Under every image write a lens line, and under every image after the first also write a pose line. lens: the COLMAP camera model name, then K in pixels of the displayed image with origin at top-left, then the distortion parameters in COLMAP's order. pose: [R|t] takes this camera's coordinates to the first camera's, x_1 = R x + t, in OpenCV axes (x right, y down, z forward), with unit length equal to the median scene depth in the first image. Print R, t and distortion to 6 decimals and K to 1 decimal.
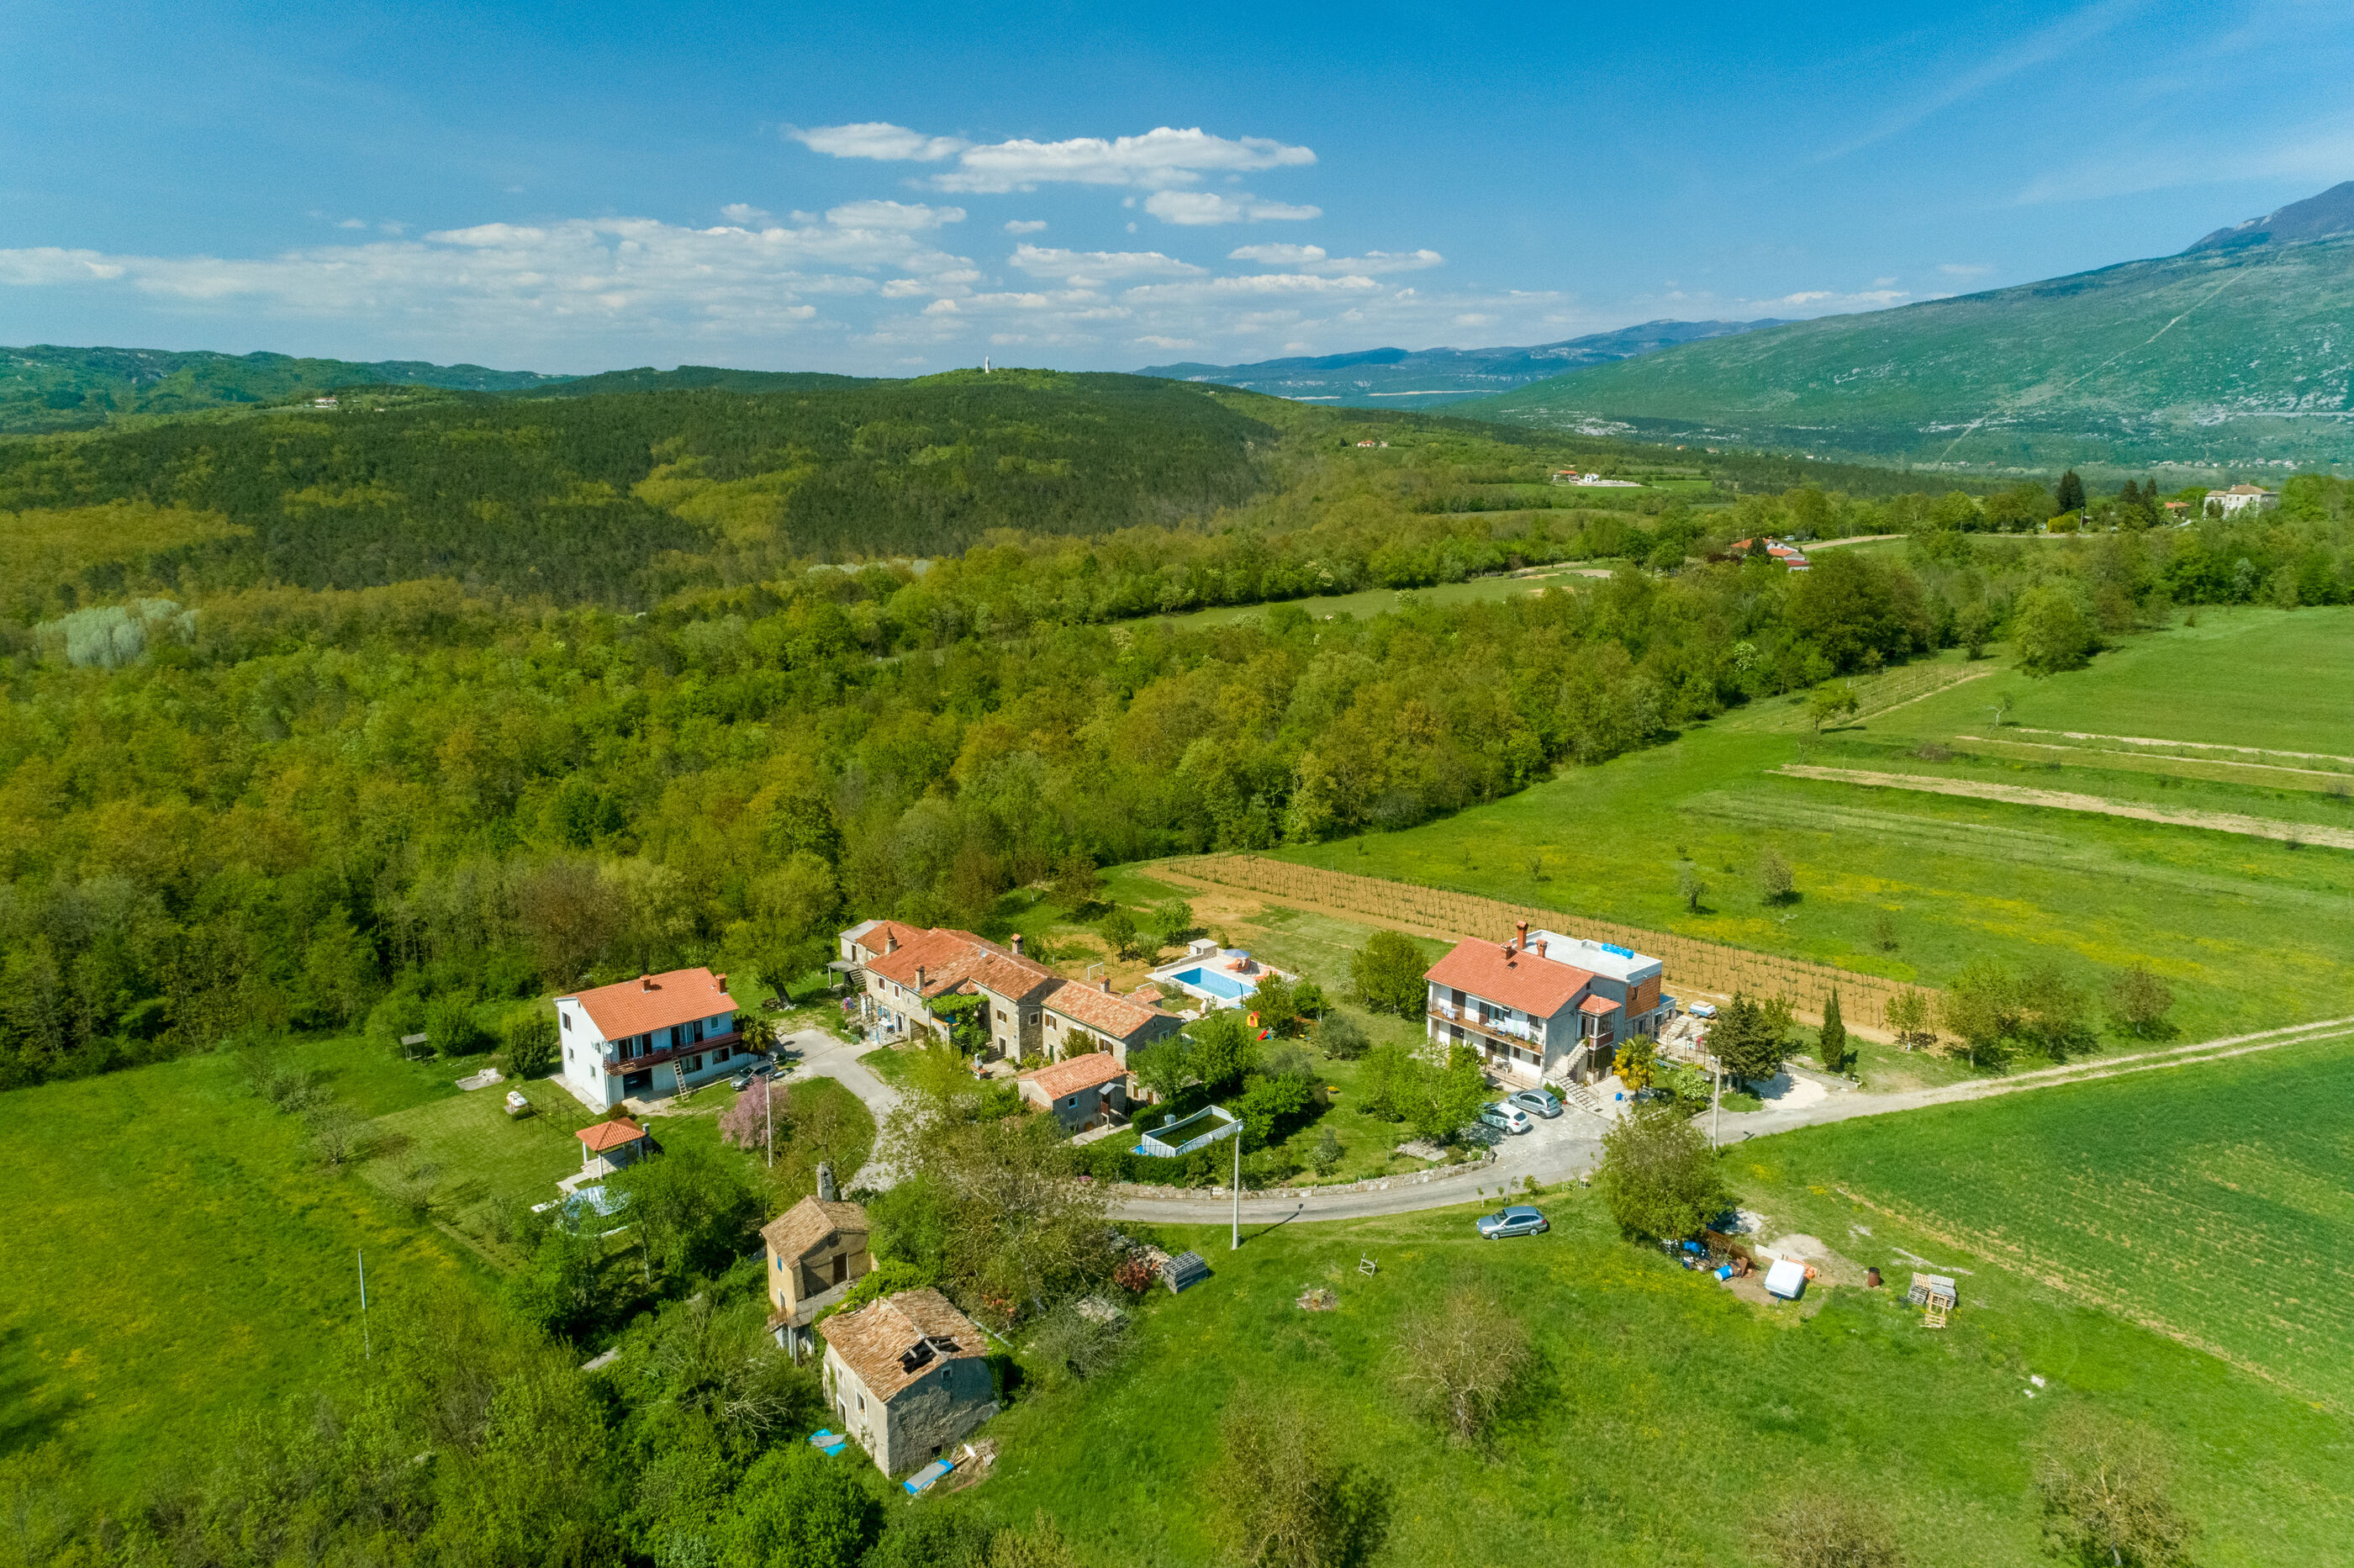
lens RADIAL K [[1572.0, 0, 1177.0], [0, 1572.0, 784.0], [0, 0, 1]] dist [0.022864, 0.007819]
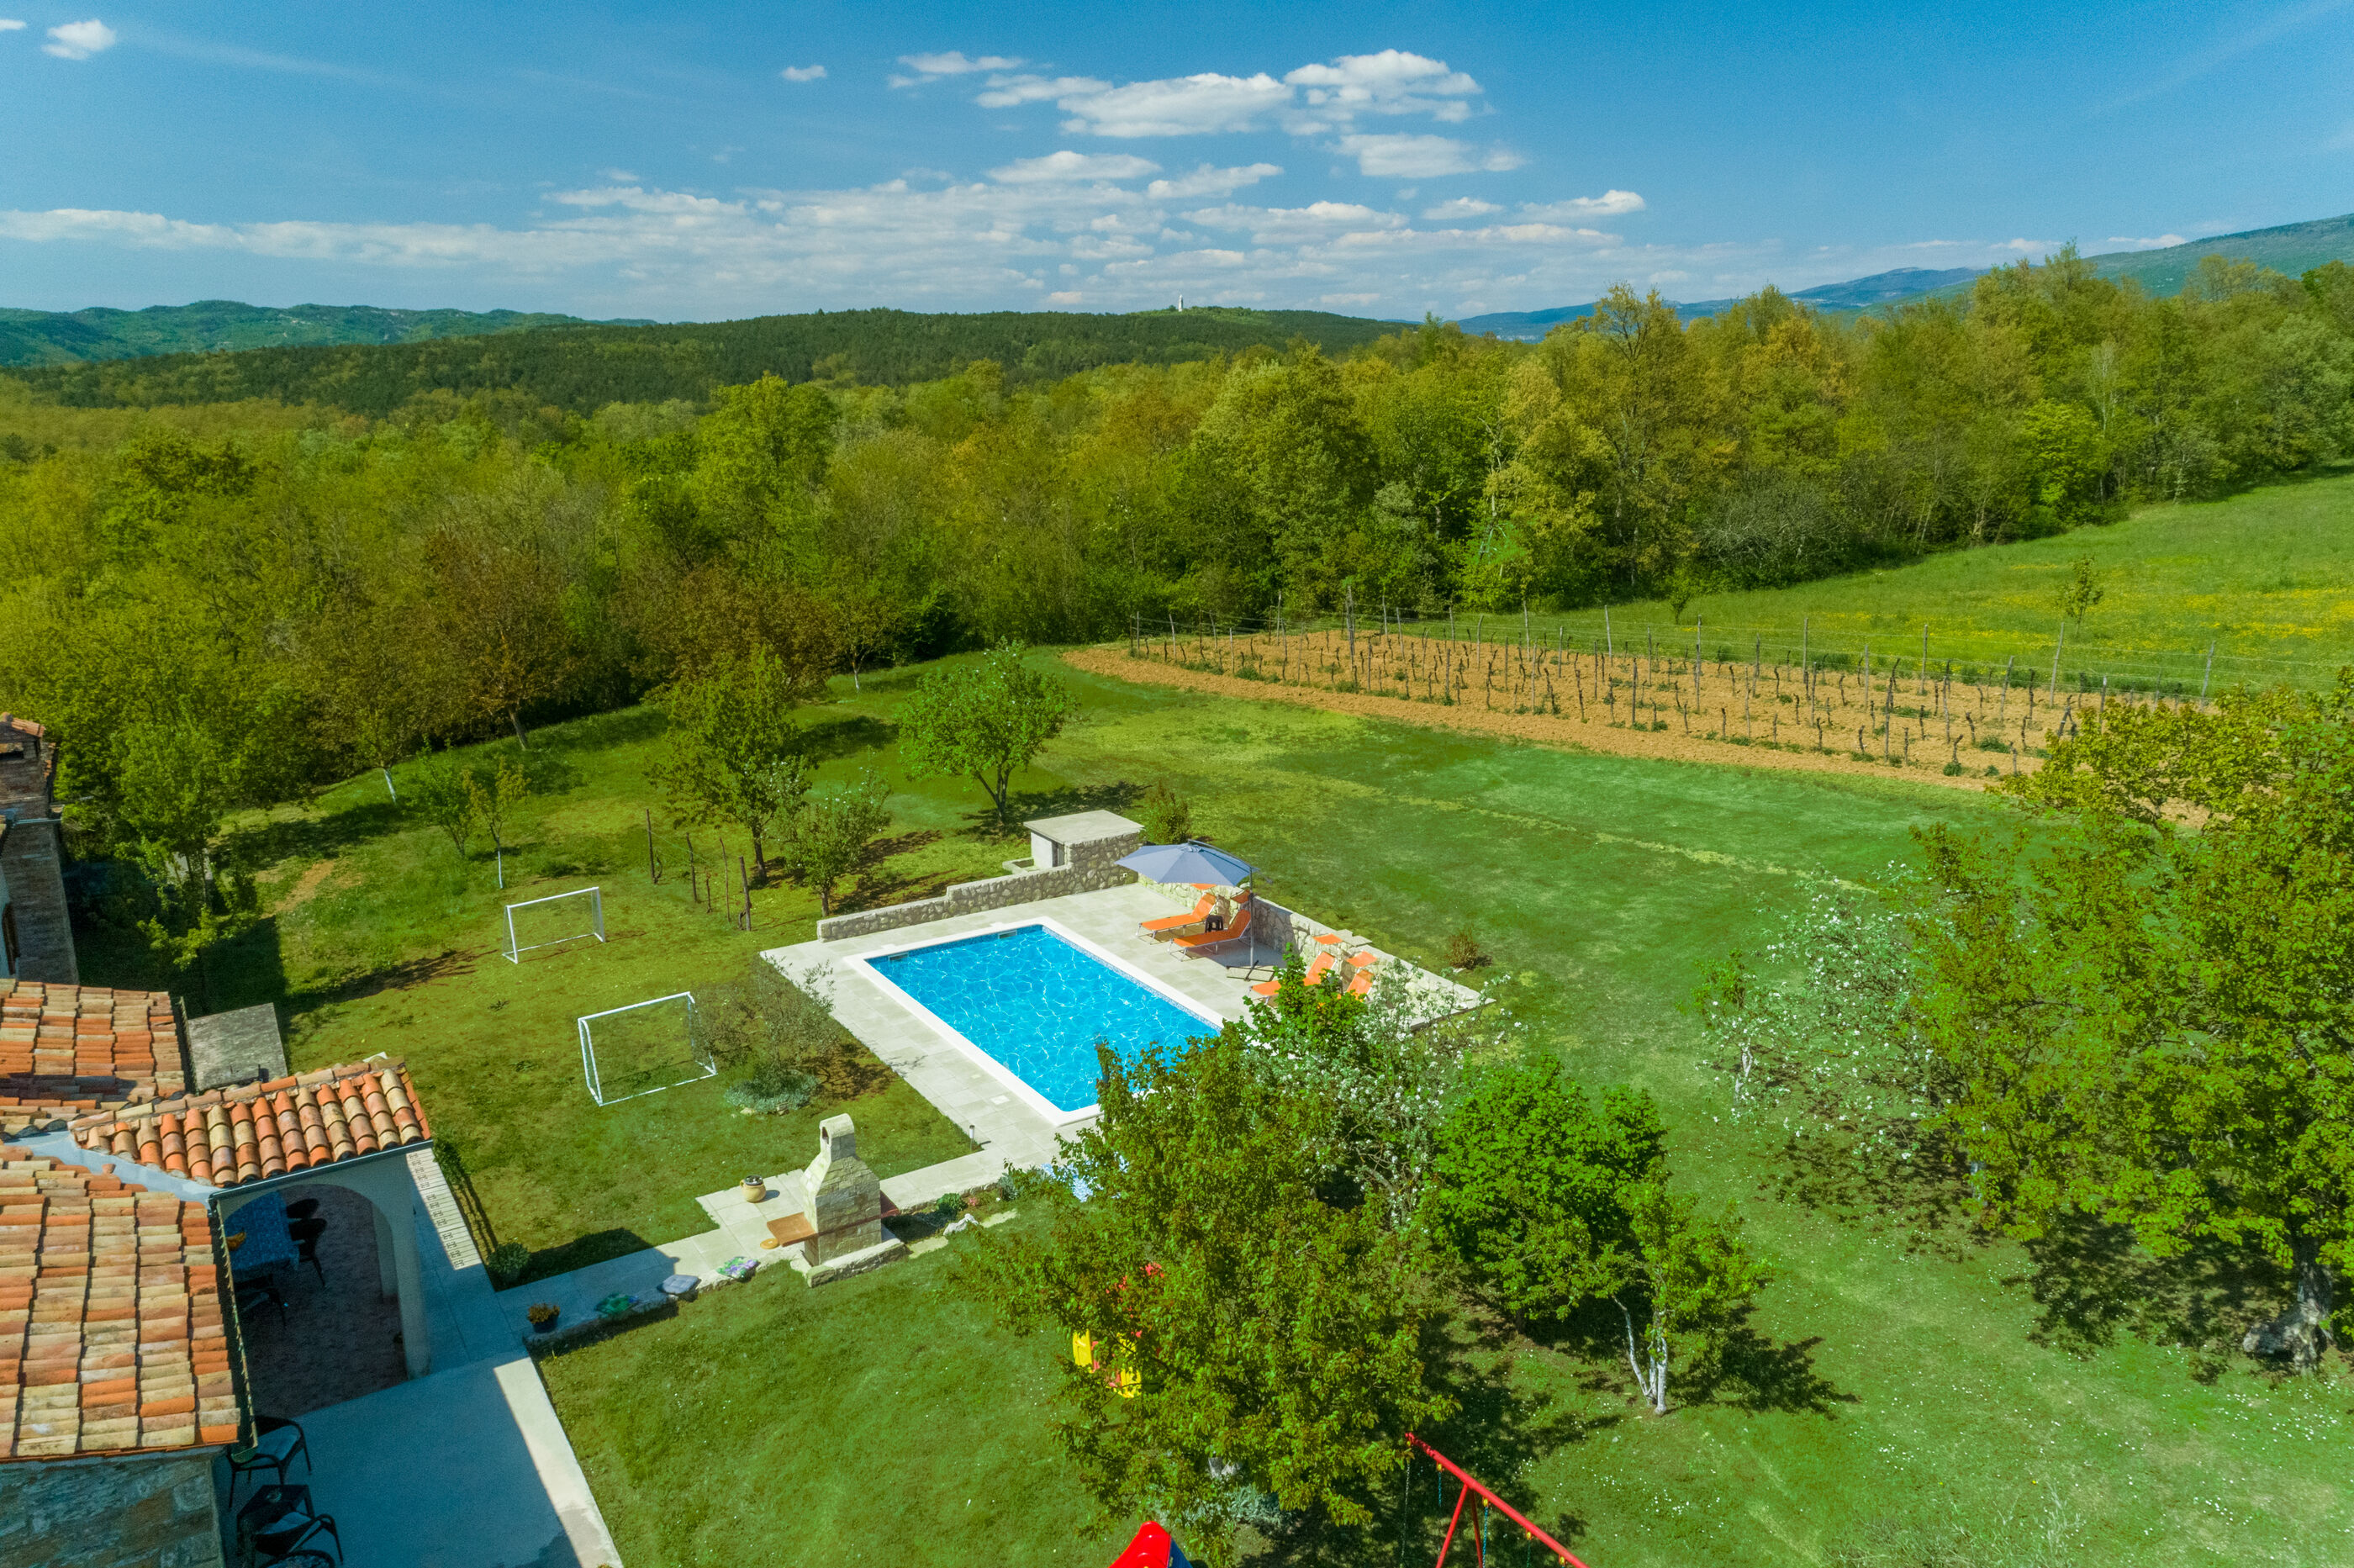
lens RADIAL K [[1572.0, 0, 1177.0], [0, 1572.0, 784.0], [0, 0, 1]] dist [0.022864, 0.007819]
pose [[0.992238, 0.030345, -0.120591, 0.047761], [-0.027482, 0.999301, 0.025333, 0.071271], [0.121276, -0.021822, 0.992379, 0.615546]]
